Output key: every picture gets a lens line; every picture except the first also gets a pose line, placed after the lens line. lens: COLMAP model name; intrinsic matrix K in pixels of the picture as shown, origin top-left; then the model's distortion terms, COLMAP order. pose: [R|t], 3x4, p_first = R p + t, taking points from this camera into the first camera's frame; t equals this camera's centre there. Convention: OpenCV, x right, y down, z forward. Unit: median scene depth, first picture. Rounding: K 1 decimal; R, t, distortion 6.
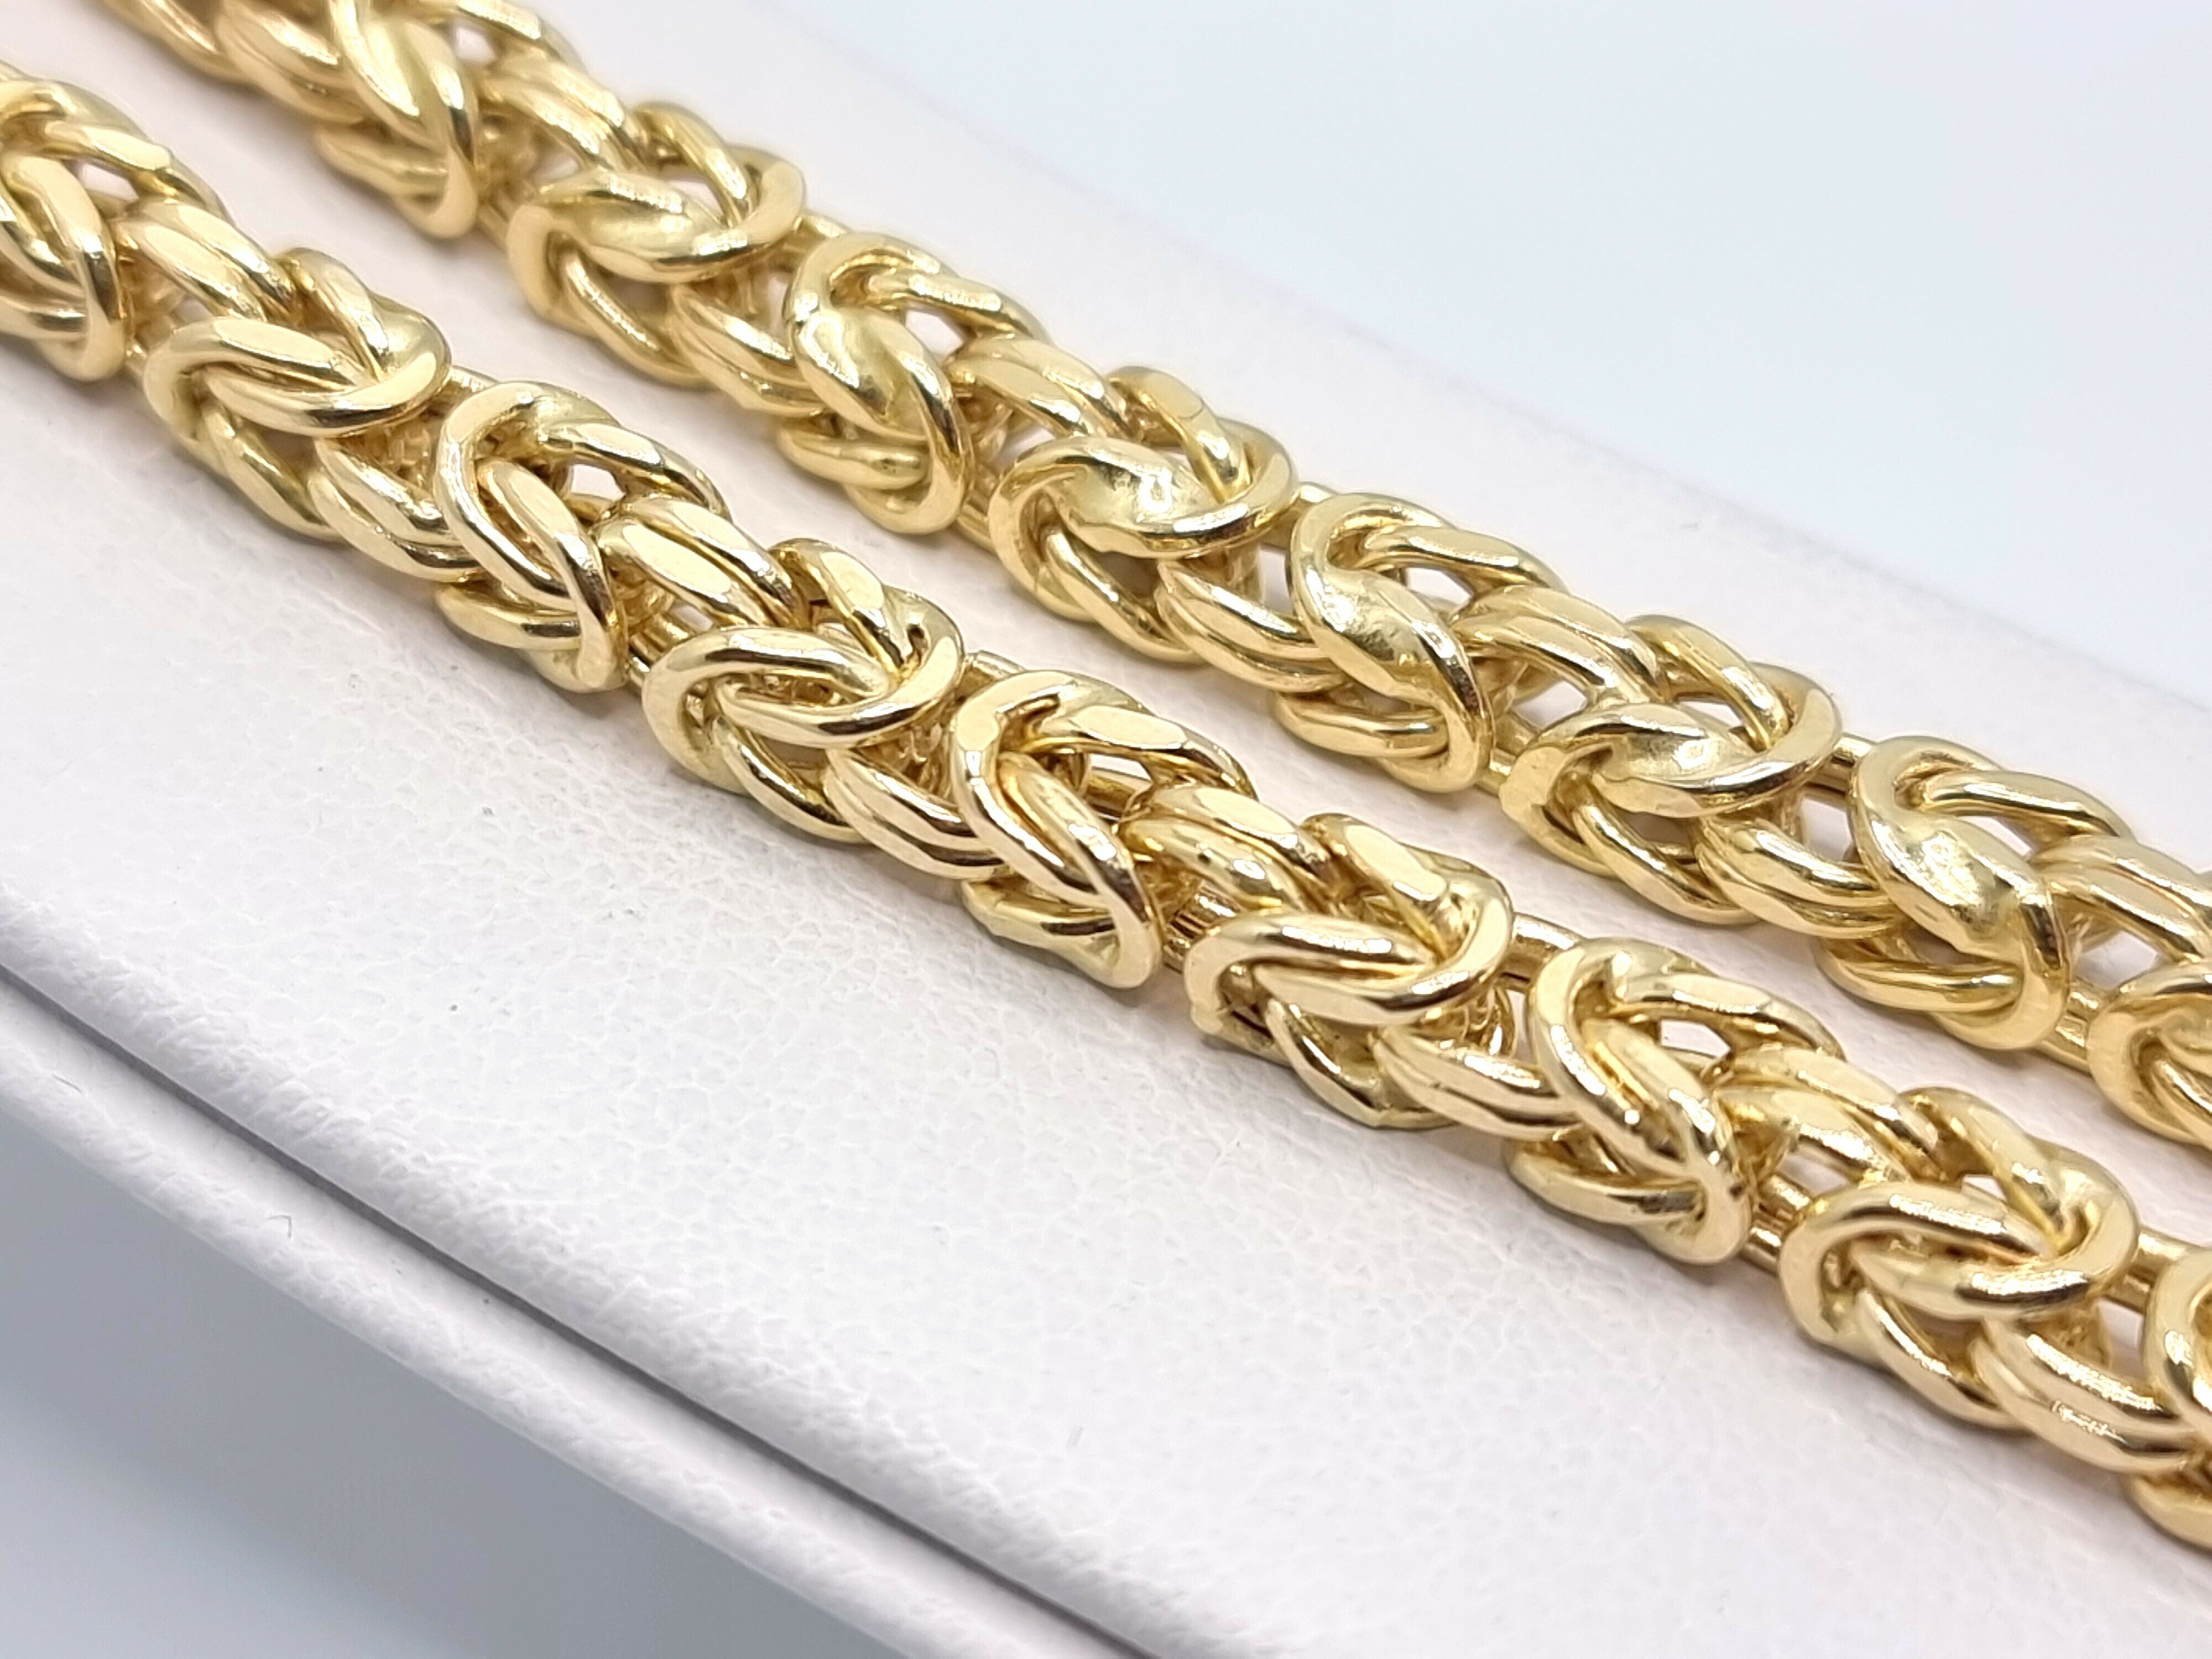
lens RADIAL K [[4765.8, 0, 1106.0], [0, 4765.8, 829.5], [0, 0, 1]] dist [-0.037074, 0.071473]
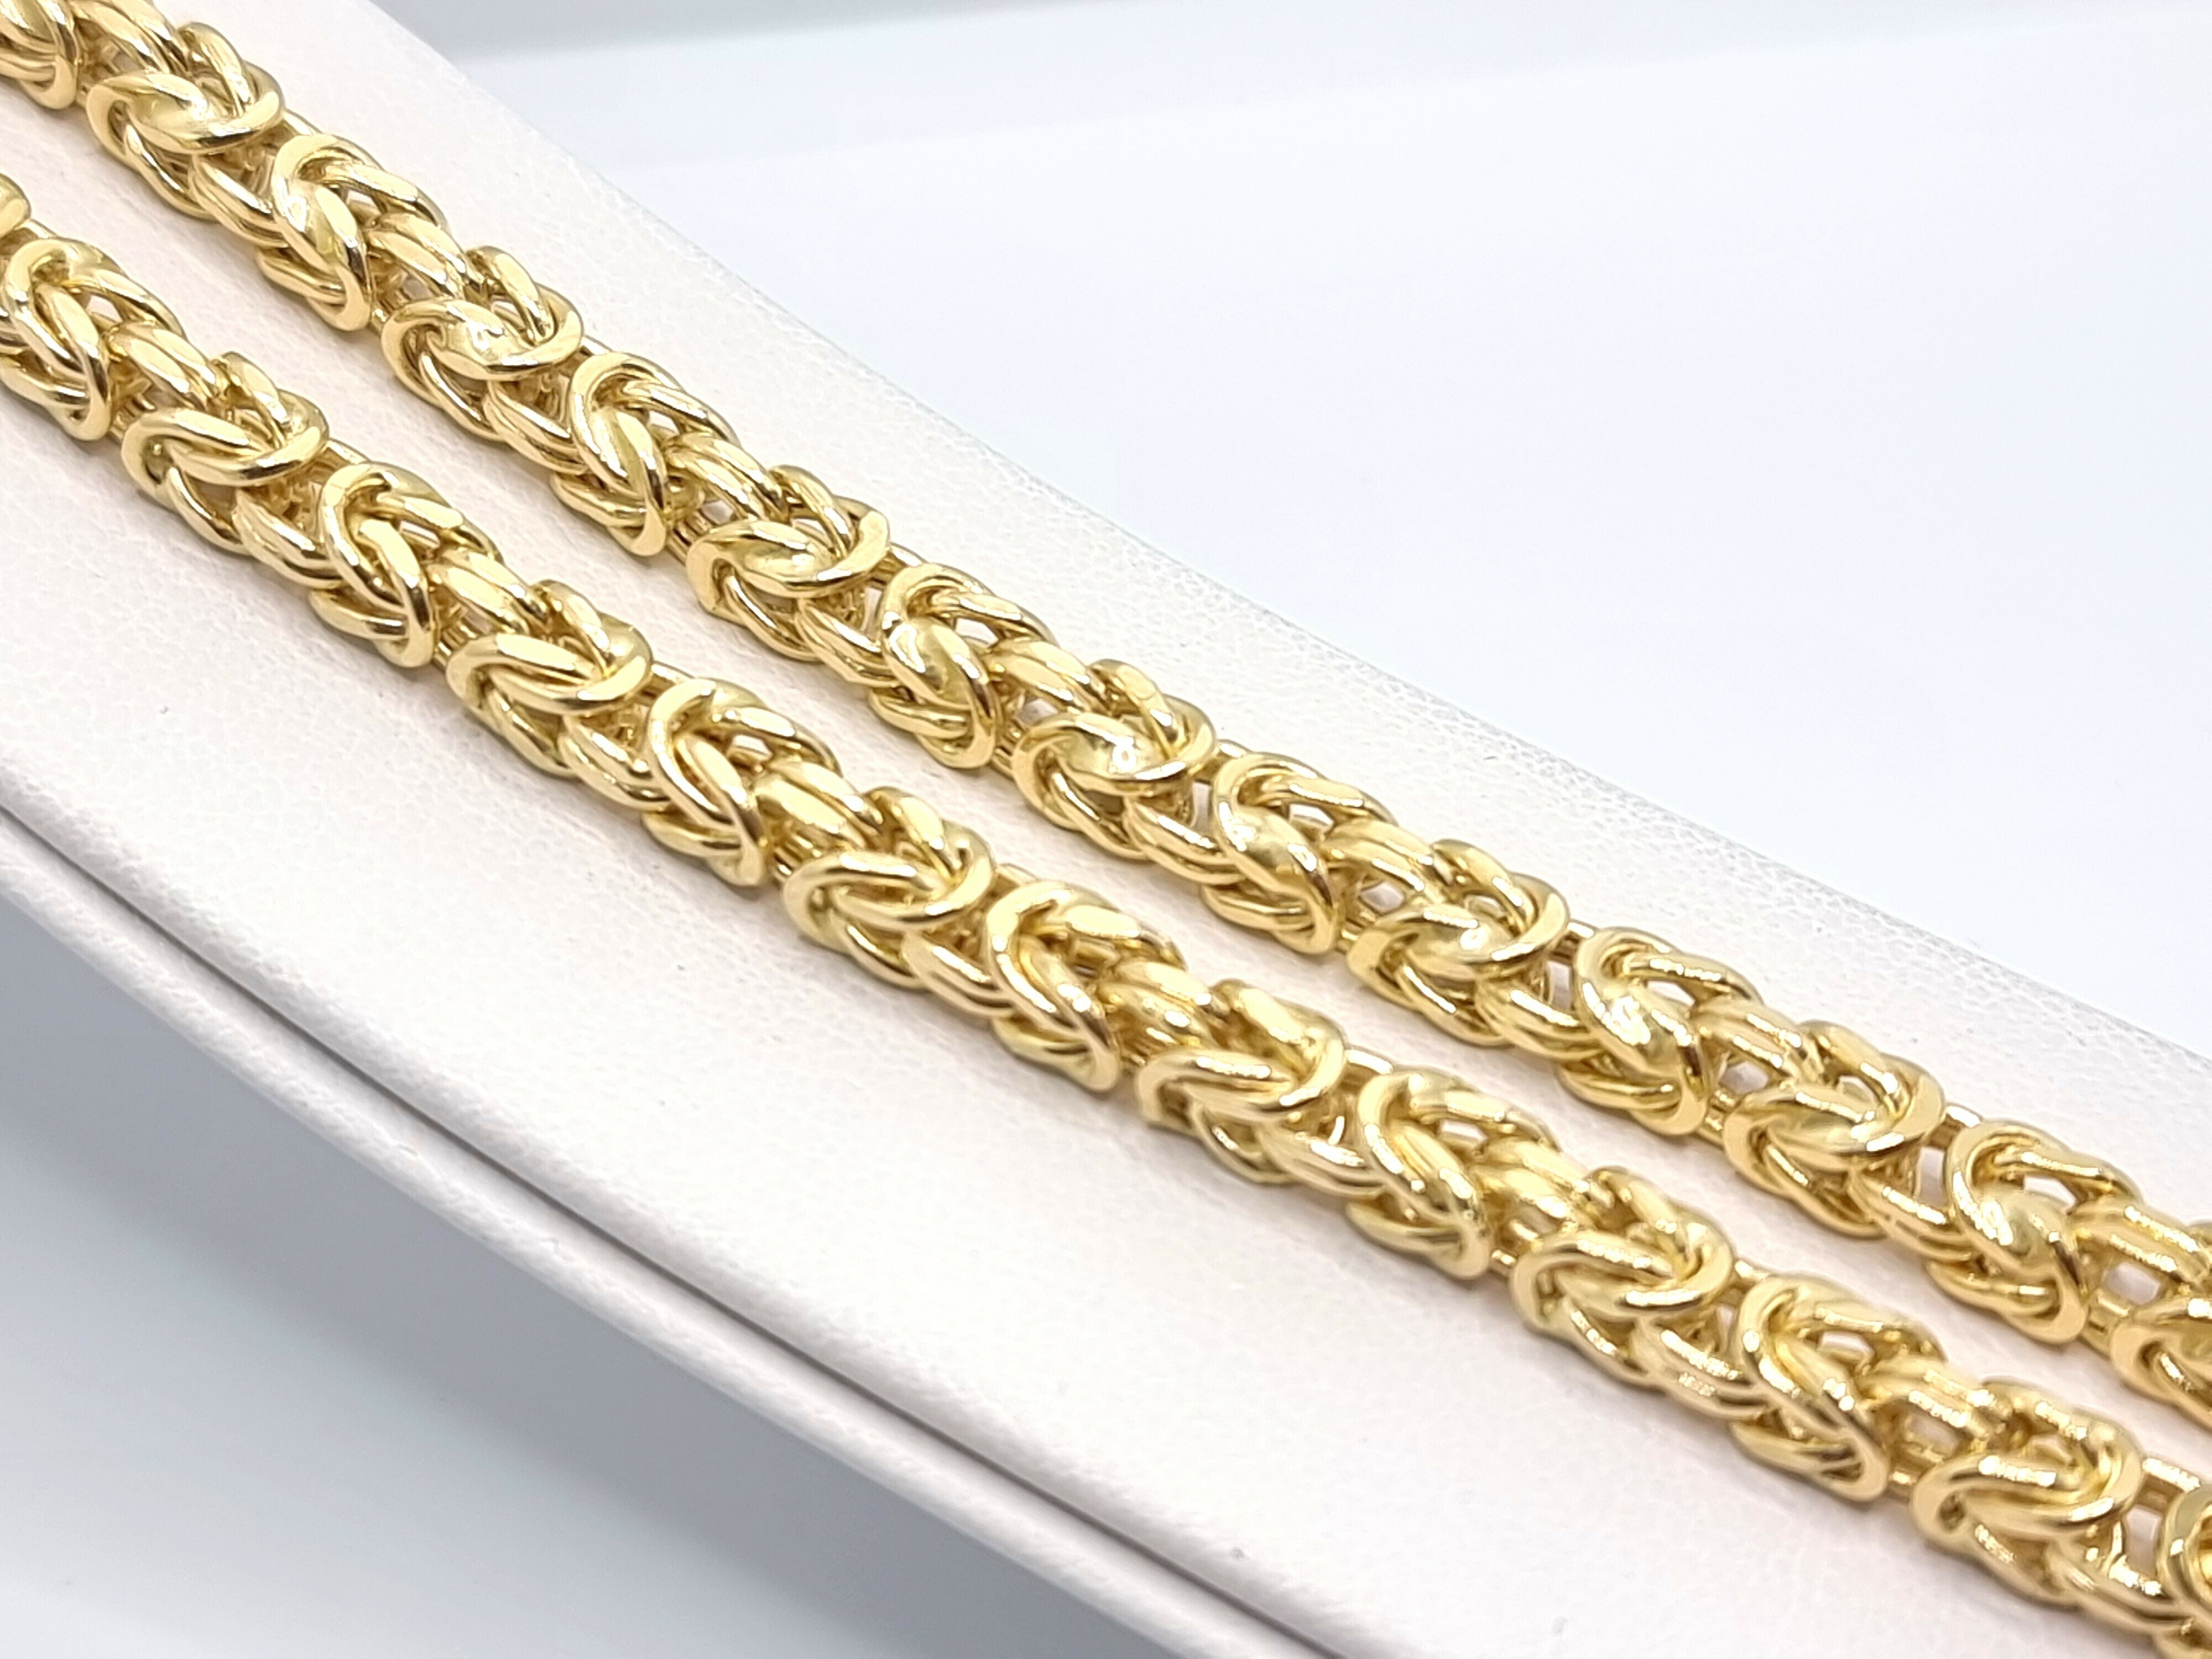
lens RADIAL K [[4758.9, 0, 1106.0], [0, 4758.9, 829.5], [0, 0, 1]] dist [0.119733, -0.857208]
pose [[0.999931, 0.004634, -0.010787, 0.022227], [-0.004235, 0.999316, 0.036744, -0.106000], [0.010950, -0.036696, 0.999266, -0.523764]]
